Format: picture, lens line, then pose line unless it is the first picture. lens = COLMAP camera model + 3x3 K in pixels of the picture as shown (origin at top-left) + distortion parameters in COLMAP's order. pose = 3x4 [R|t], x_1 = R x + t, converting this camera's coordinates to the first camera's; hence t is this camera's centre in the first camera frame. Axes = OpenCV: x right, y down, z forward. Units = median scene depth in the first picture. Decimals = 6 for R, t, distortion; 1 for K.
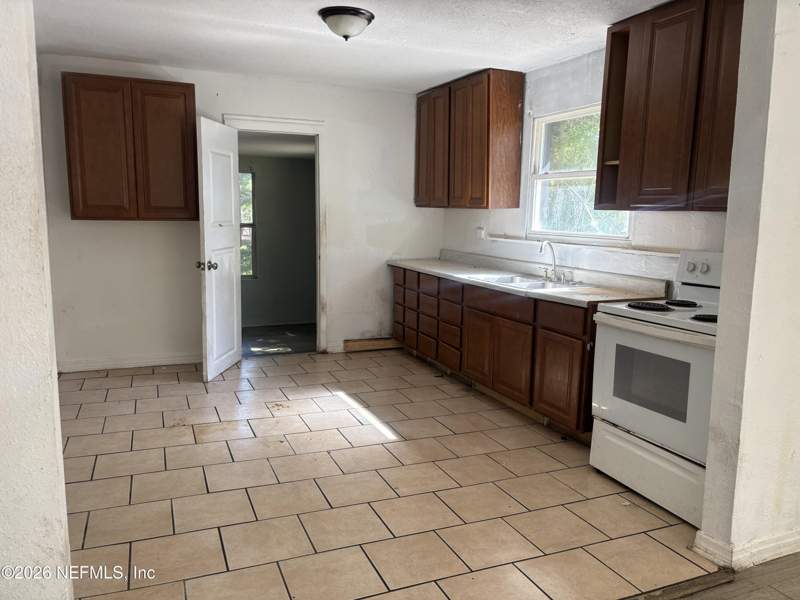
lens RADIAL K [[605.8, 0, 418.8], [0, 605.8, 294.3], [0, 0, 1]] dist [0.029208, -0.024265]
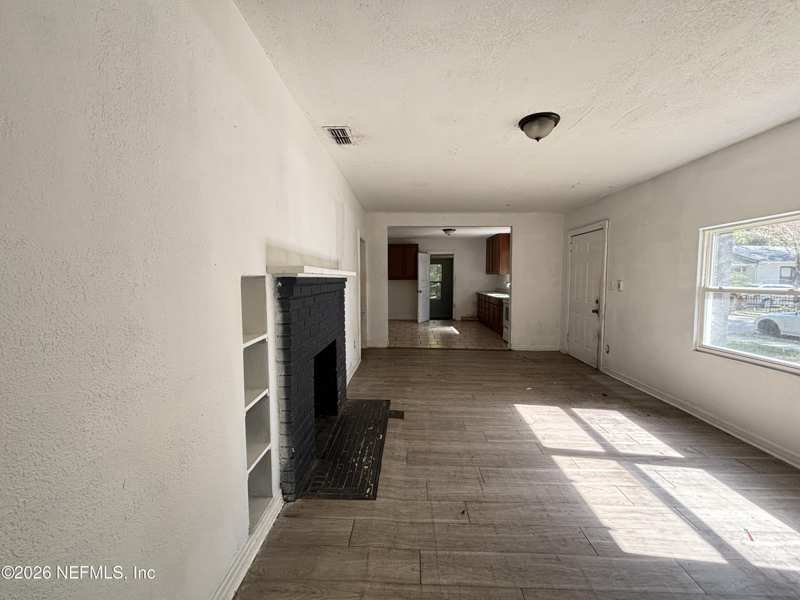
lens RADIAL K [[321.7, 0, 397.8], [0, 321.7, 300.5], [0, 0, 1]] dist [-0.008312, 0.001316]
pose [[0.892723, 0.010707, -0.450480, 0.393279], [-0.040668, 0.997552, -0.056881, 0.115565], [0.448768, 0.069099, 0.890973, -0.757899]]
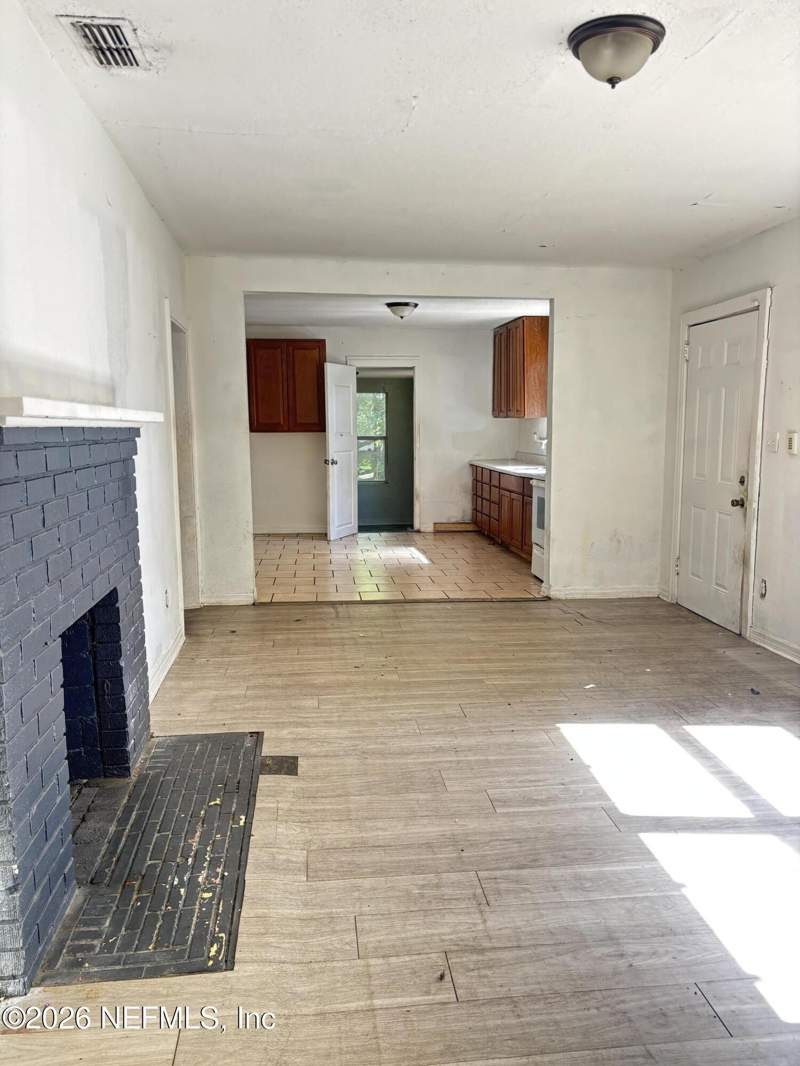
lens RADIAL K [[807.3, 0, 399.6], [0, 807.3, 539.1], [0, 0, 1]] dist [0.029208, -0.024265]
pose [[0.950432, 0.018419, -0.310388, 0.398177], [-0.017221, 0.999830, 0.006598, 0.116226], [0.310456, -0.000926, 0.950587, -0.766748]]
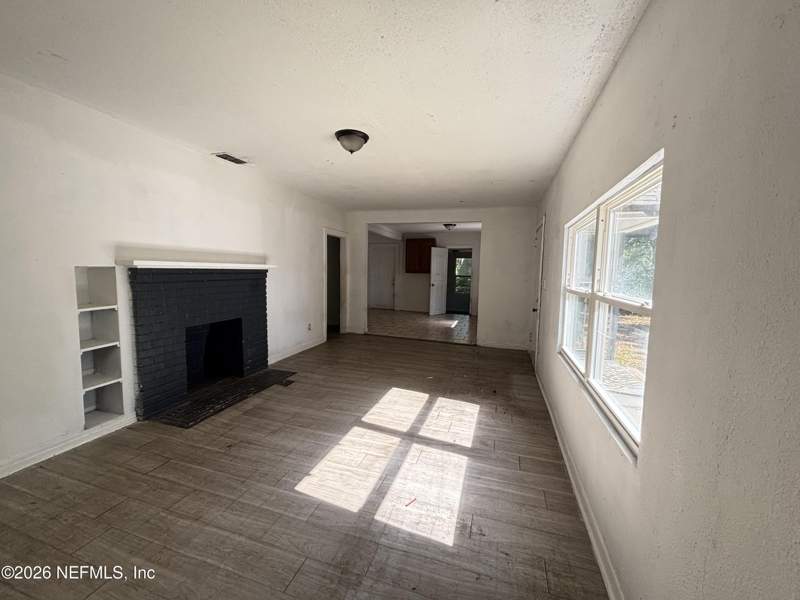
lens RADIAL K [[321.7, 0, 398.0], [0, 321.7, 299.4], [0, 0, 1]] dist [-0.008312, 0.001316]
pose [[0.741636, 0.057988, -0.668291, 0.790631], [-0.095152, 0.995277, -0.019235, 0.095010], [0.664019, 0.077854, 0.743651, -0.597945]]
